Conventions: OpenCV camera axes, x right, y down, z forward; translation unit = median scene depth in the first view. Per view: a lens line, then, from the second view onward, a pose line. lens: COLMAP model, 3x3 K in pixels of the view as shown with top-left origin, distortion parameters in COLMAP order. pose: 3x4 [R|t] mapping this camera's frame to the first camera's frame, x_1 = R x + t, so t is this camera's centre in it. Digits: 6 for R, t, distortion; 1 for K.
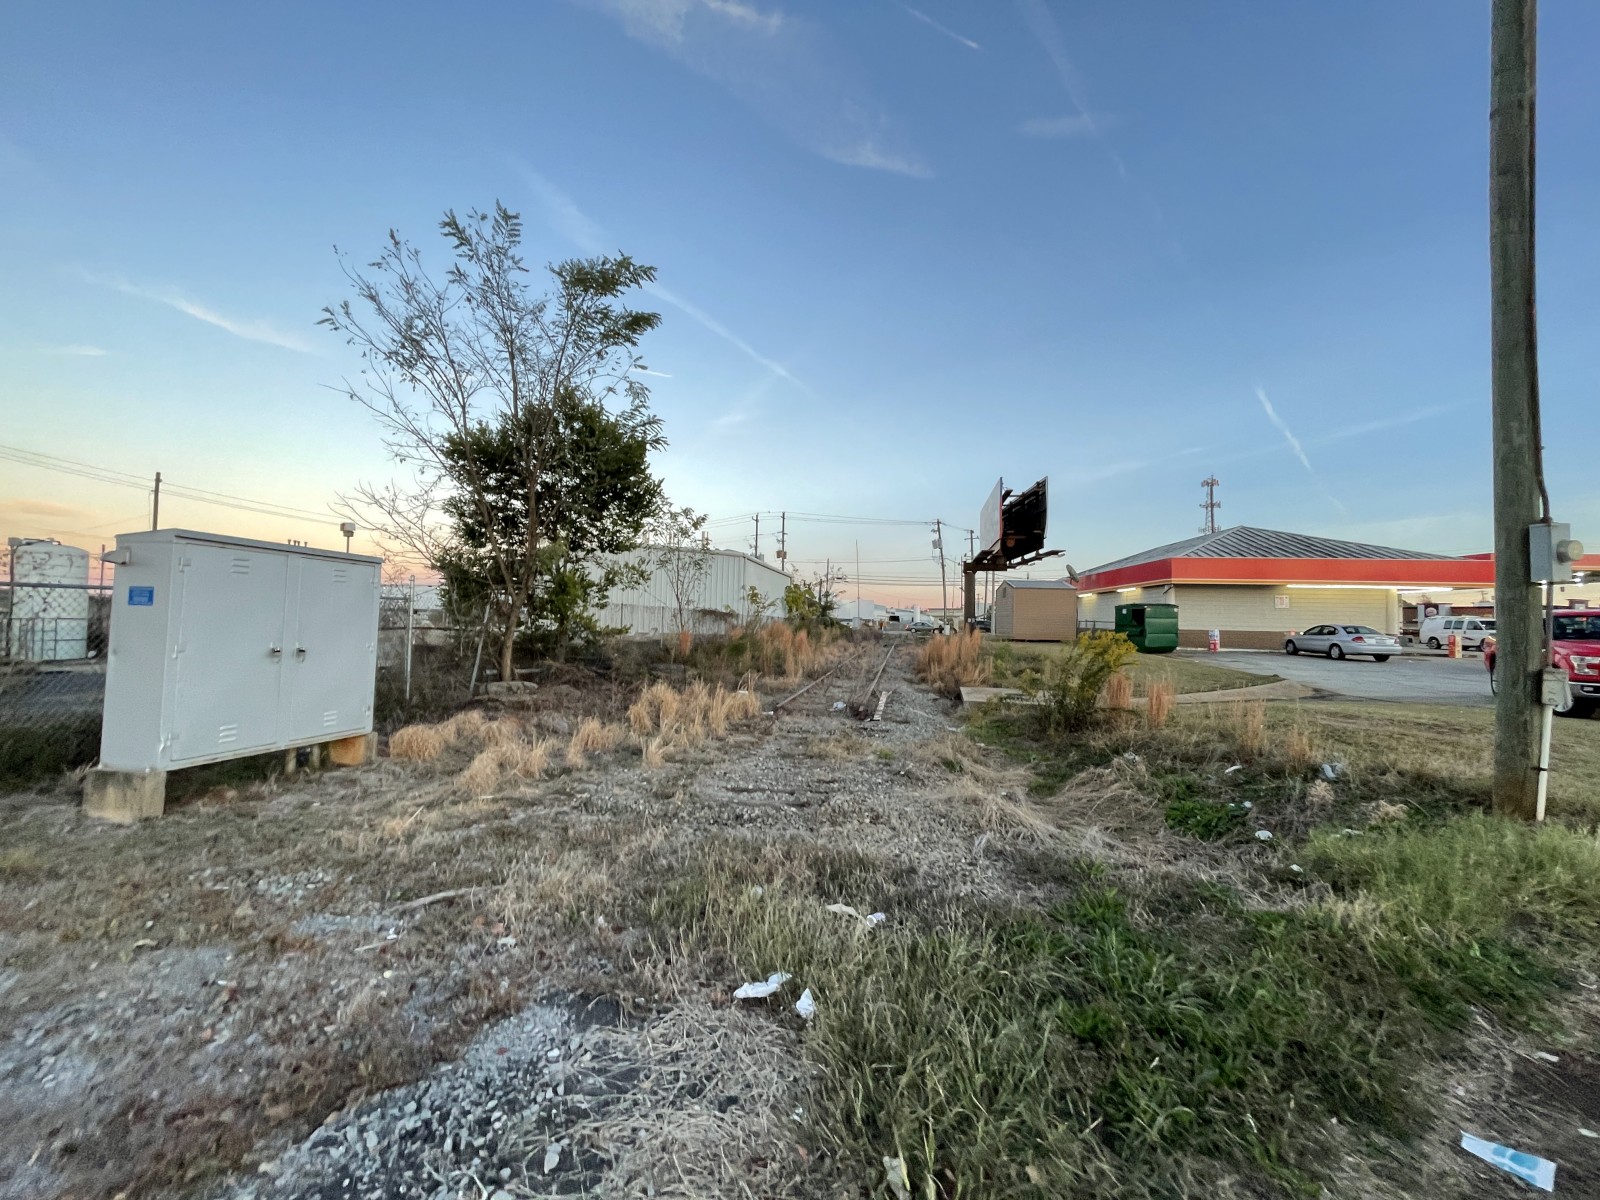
lens RADIAL K [[642.7, 0, 803.6], [0, 642.7, 600.7], [0, 0, 1]] dist [-0.002286, -0.001158]
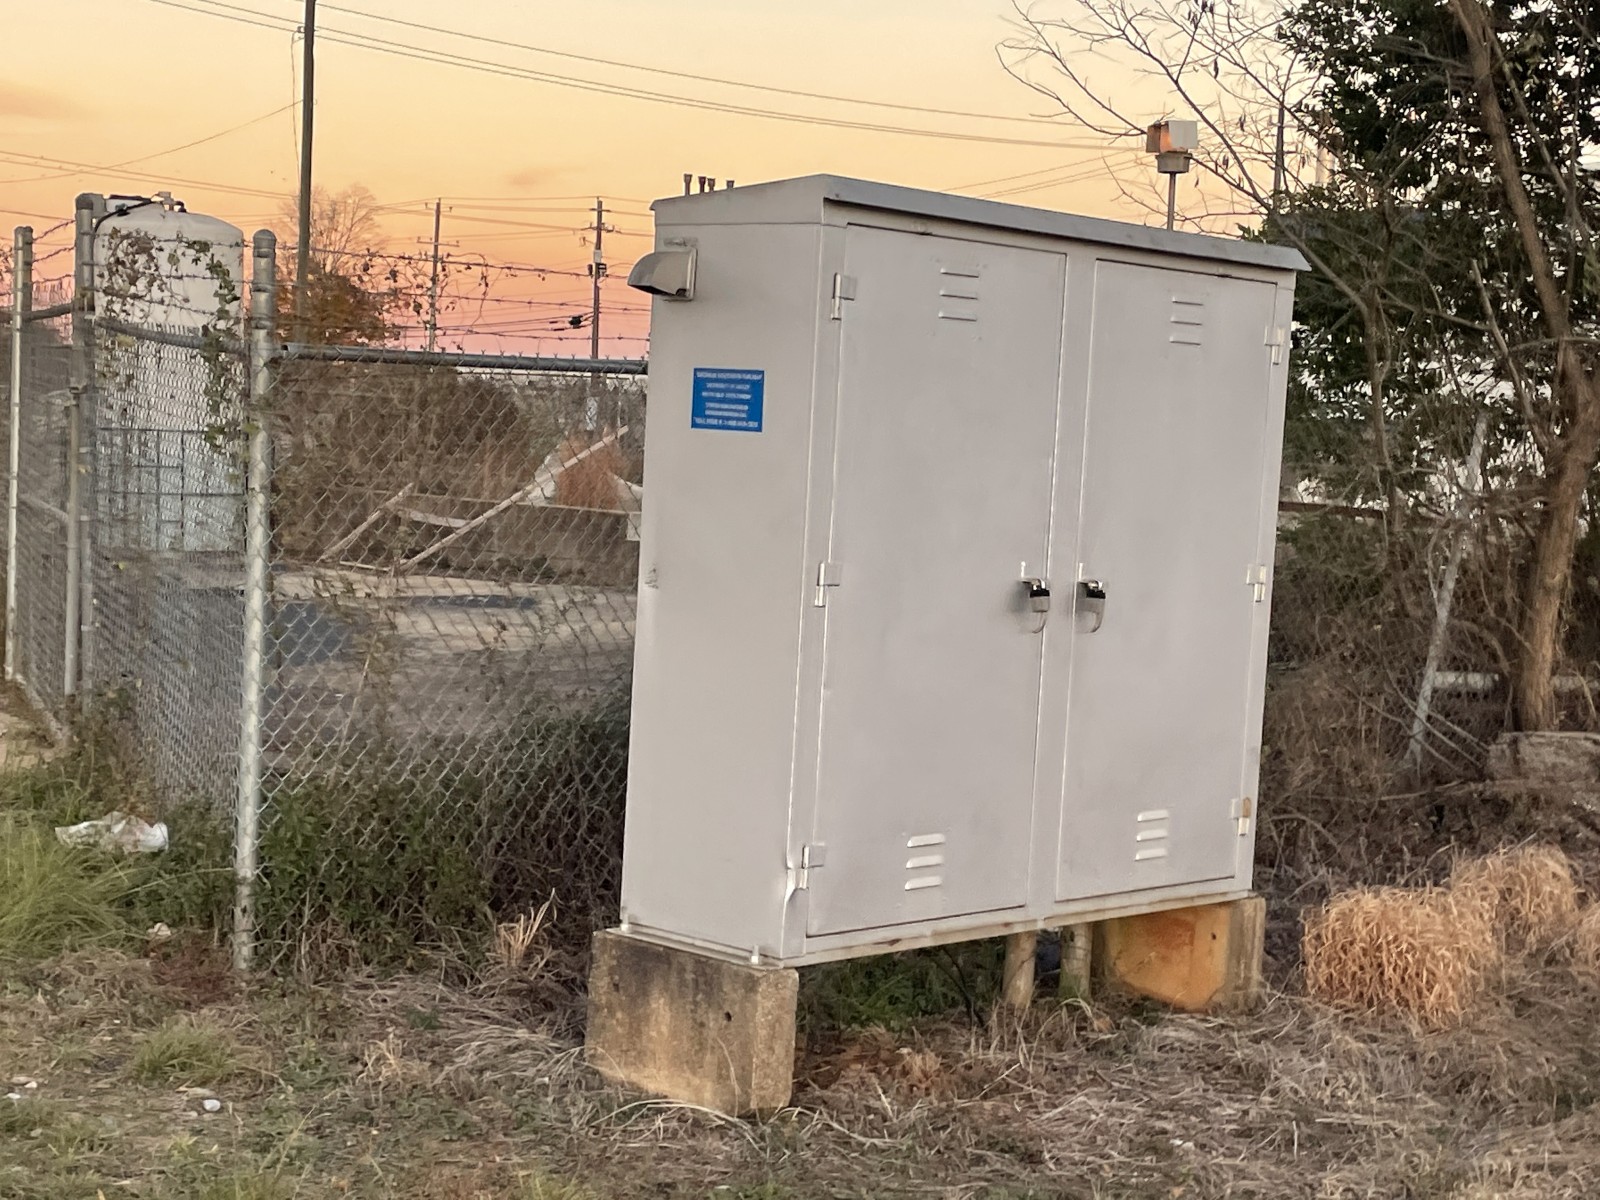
lens RADIAL K [[2717.6, 0, 799.4], [0, 2717.6, 604.4], [0, 0, 1]] dist [0.022357, 0.000000]
pose [[0.828761, 0.054515, -0.556942, -0.245221], [-0.008461, 0.996351, 0.084935, -0.018821], [0.559539, -0.065678, 0.826197, -0.067479]]
